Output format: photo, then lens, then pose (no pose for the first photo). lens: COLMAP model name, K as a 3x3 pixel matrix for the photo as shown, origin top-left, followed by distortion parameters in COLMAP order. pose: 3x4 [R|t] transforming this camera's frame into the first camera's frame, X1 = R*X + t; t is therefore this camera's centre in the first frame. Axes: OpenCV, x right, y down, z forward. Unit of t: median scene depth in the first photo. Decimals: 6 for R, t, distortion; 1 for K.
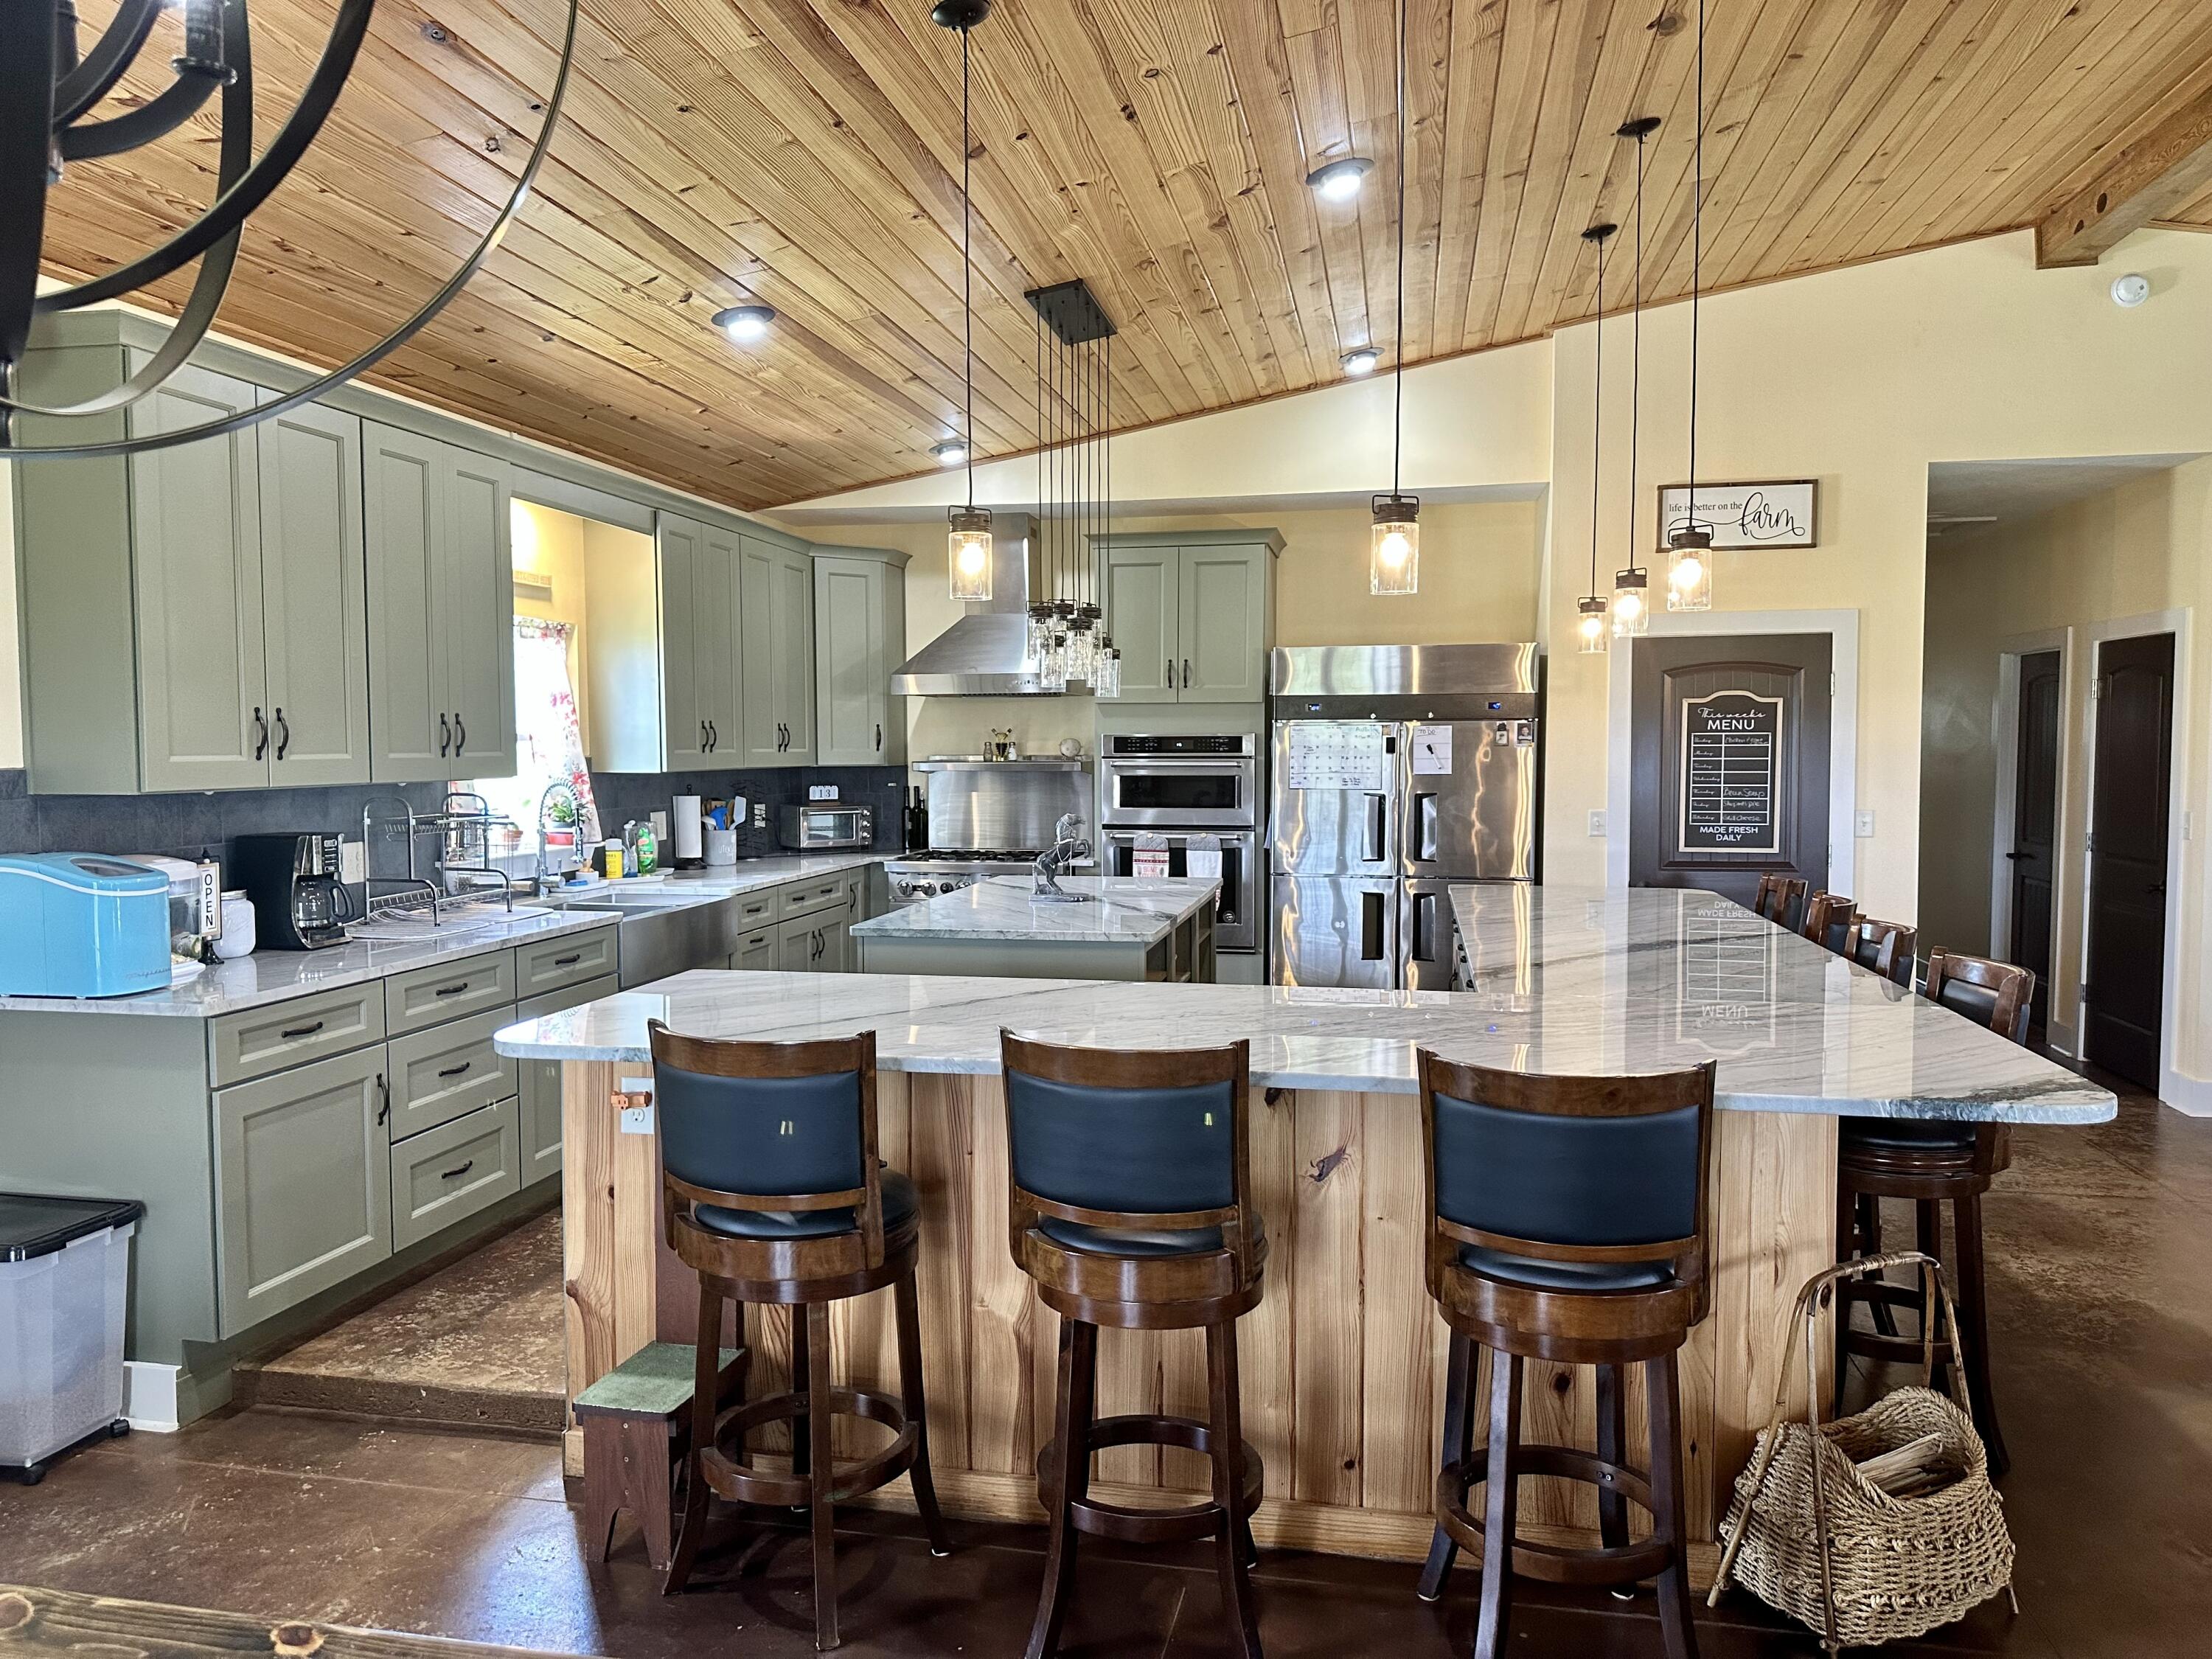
lens RADIAL K [[1552.3, 0, 1105.6], [0, 1552.3, 830.9], [0, 0, 1]] dist [-0.005396, -0.003595]
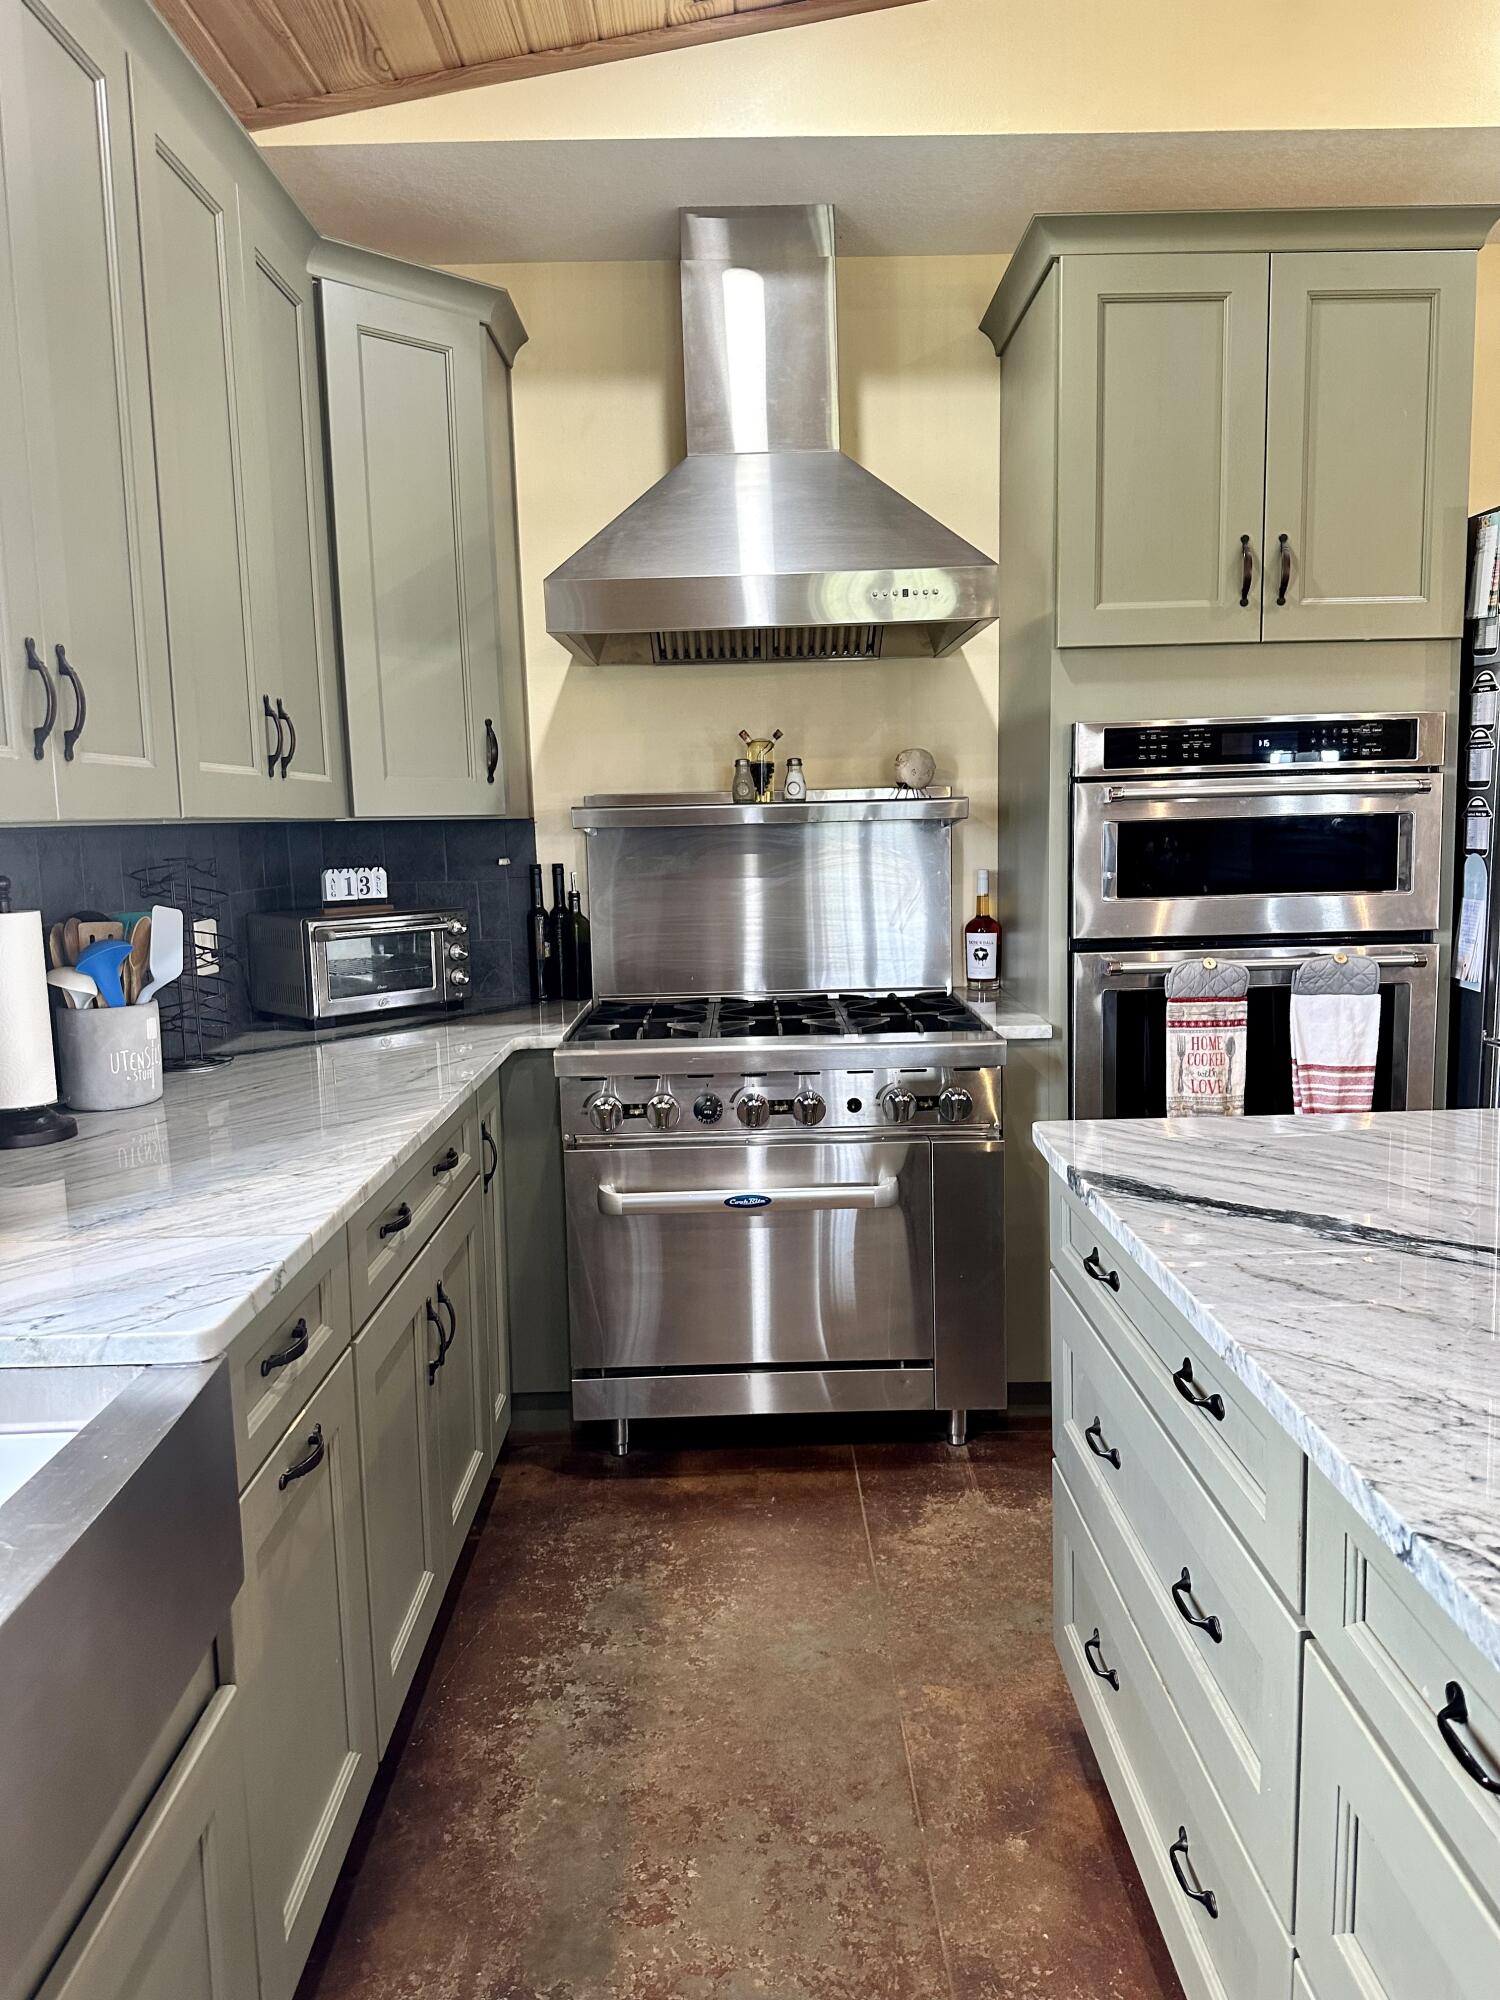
lens RADIAL K [[1403.5, 0, 749.8], [0, 1403.5, 993.5], [0, 0, 1]] dist [-0.005396, -0.003595]
pose [[0.978924, -0.047225, 0.198687, -0.165246], [0.034382, 0.997120, 0.067604, -0.018298], [-0.201308, -0.059348, 0.977729, 0.645337]]
